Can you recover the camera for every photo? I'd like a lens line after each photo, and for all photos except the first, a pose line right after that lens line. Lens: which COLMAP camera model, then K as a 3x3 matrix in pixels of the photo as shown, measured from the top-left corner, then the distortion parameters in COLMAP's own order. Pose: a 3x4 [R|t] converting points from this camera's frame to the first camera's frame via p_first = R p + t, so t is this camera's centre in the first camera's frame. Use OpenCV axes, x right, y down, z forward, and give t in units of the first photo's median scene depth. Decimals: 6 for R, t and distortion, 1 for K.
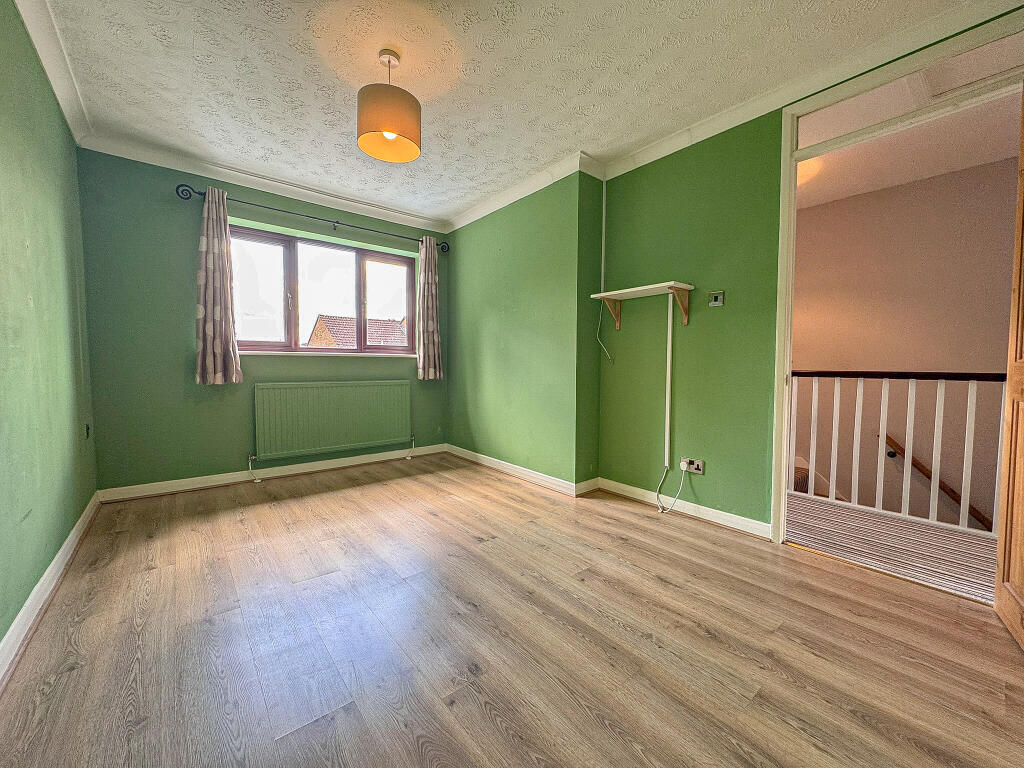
lens RADIAL K [[410.6, 0, 512.0], [0, 410.6, 384.0], [0, 0, 1]] dist [-0.001433, 0.000034]
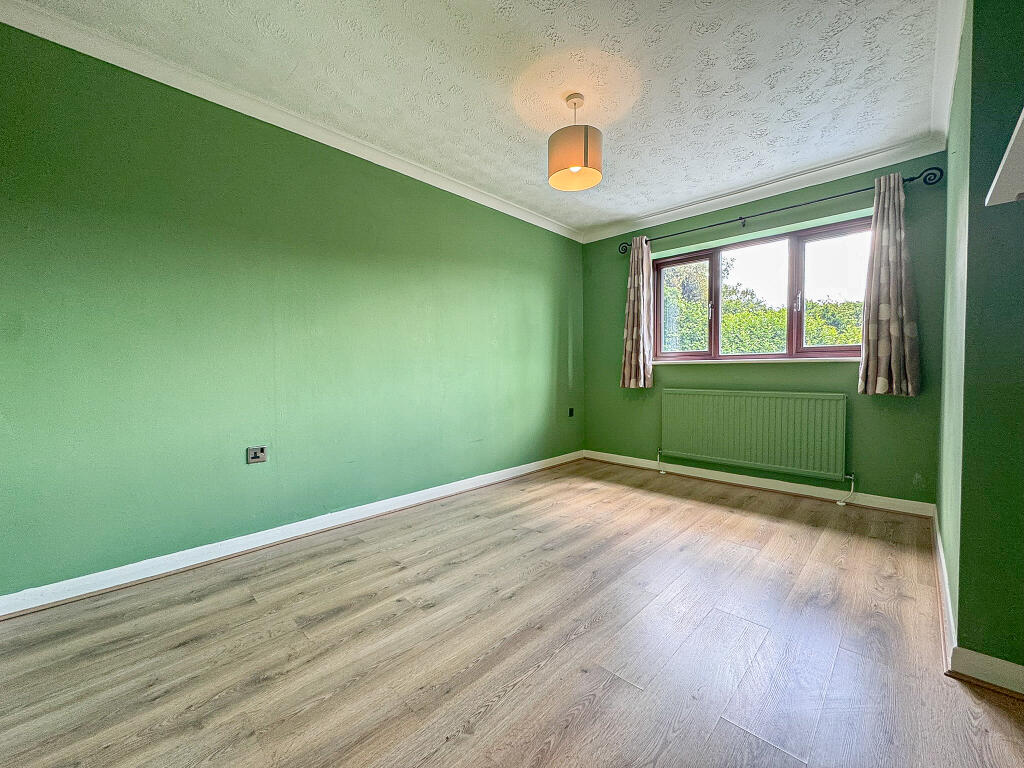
lens RADIAL K [[409.5, 0, 509.1], [0, 409.5, 382.2], [0, 0, 1]] dist [-0.002801, -0.000198]
pose [[0.103517, 0.019660, -0.994433, 0.465359], [-0.045107, 0.998869, 0.015052, -0.016268], [0.993604, 0.043298, 0.104287, 0.418835]]
